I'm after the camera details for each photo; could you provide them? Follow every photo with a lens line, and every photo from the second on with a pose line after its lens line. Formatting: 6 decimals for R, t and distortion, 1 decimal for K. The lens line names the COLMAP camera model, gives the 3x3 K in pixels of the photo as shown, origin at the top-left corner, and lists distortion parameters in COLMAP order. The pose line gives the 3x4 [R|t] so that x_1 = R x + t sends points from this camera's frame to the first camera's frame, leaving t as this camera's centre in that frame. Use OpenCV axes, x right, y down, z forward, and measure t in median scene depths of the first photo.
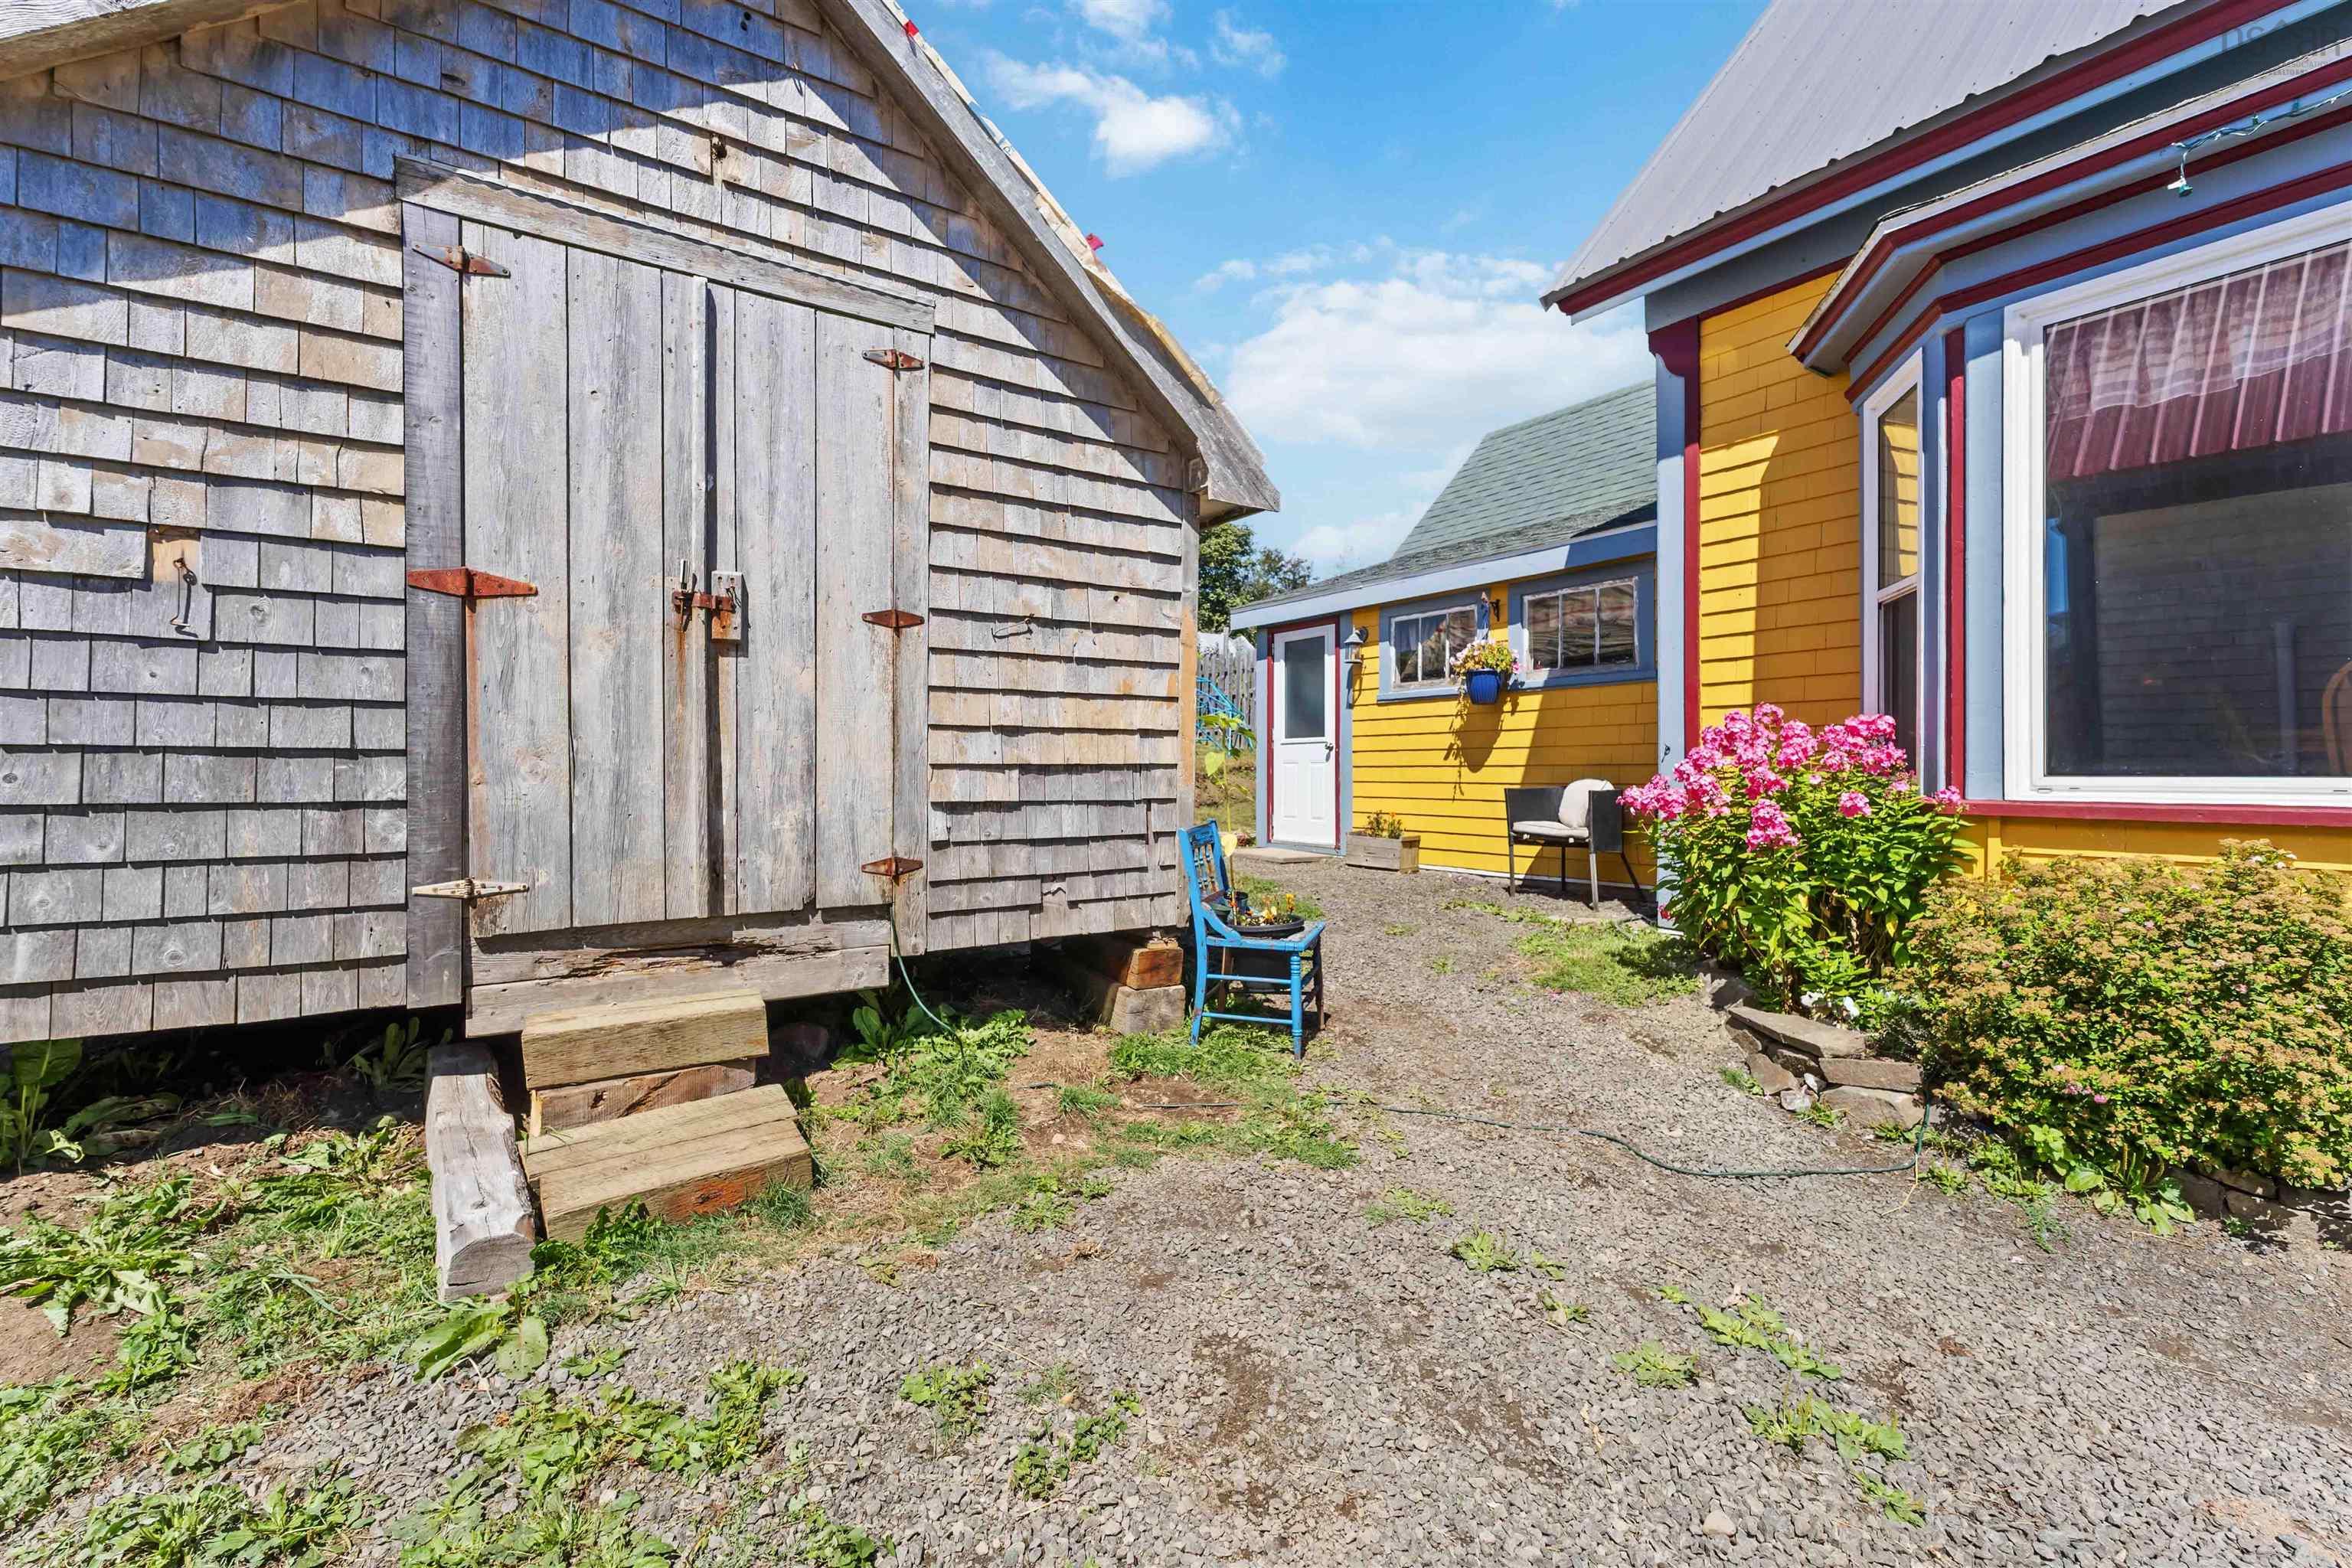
lens RADIAL K [[1007.9, 0, 1176.0], [0, 1007.9, 784.0], [0, 0, 1]] dist [0.004385, 0.000554]
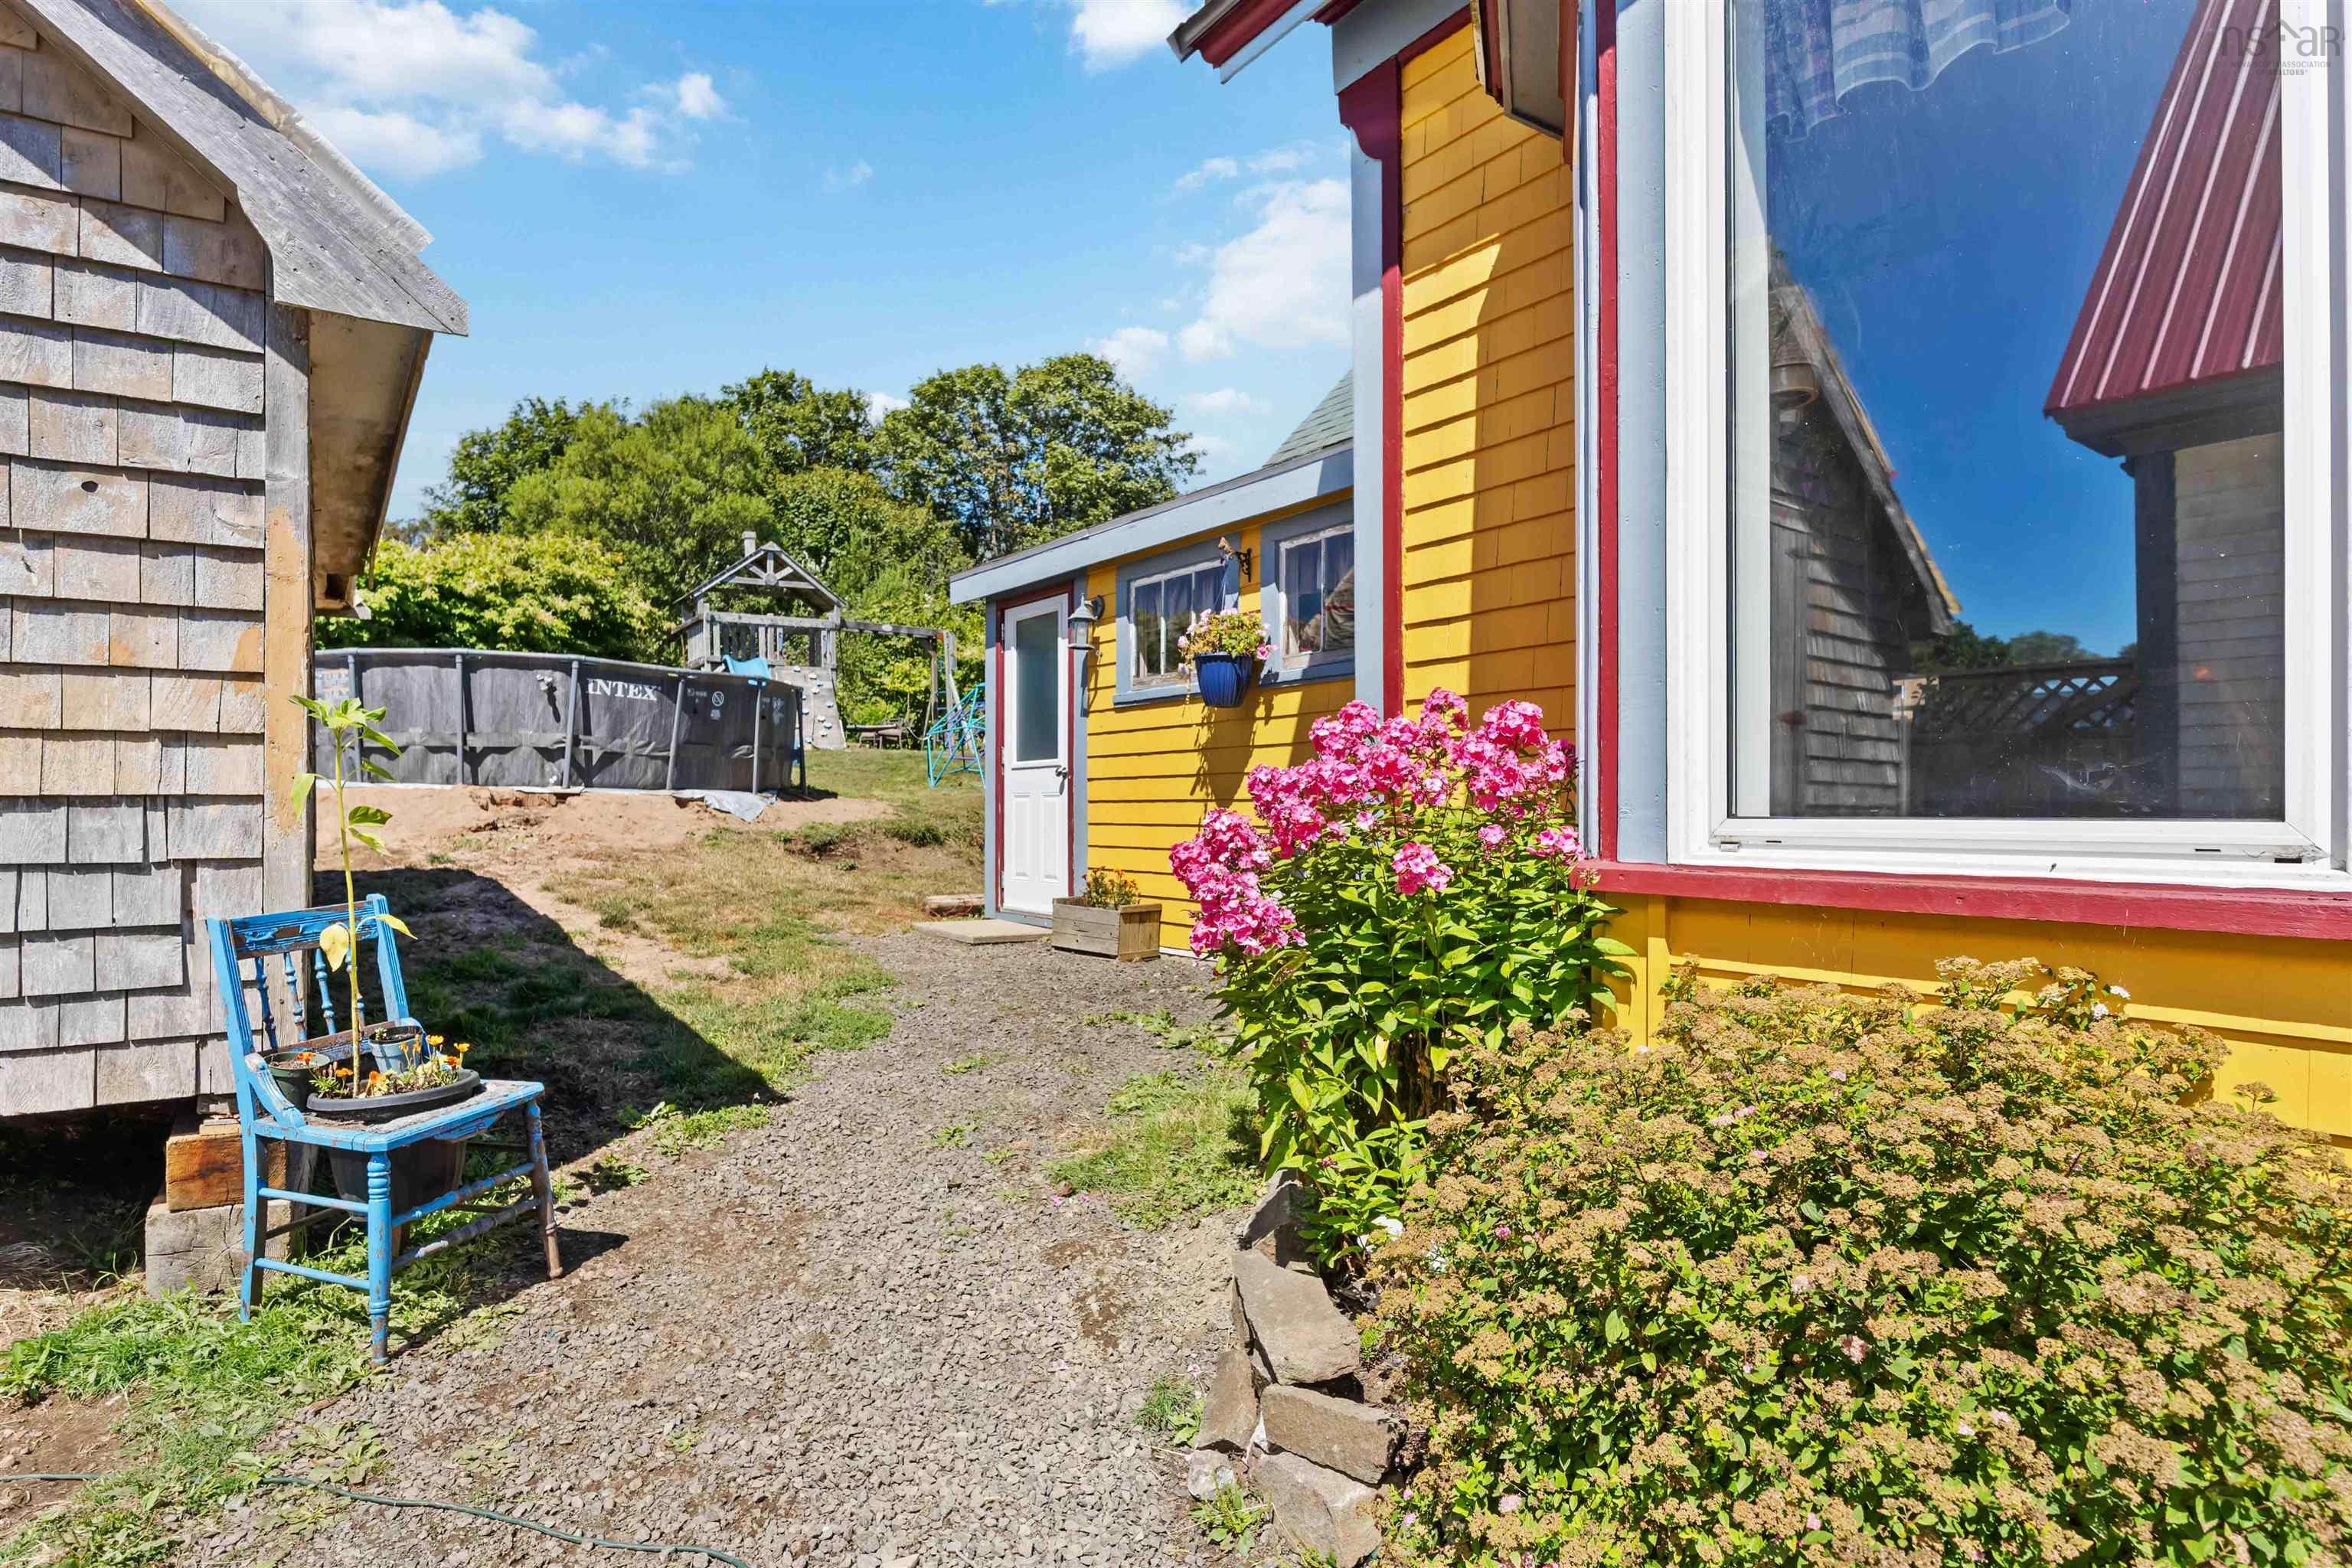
lens RADIAL K [[1257.2, 0, 1177.7], [0, 1257.2, 821.8], [0, 0, 1]] dist [0.000858, 0.000460]
pose [[0.999999, -0.000948, -0.000945, 0.384858], [0.000946, 0.999997, -0.002375, -0.002603], [0.000947, 0.002374, 0.999997, 0.246675]]
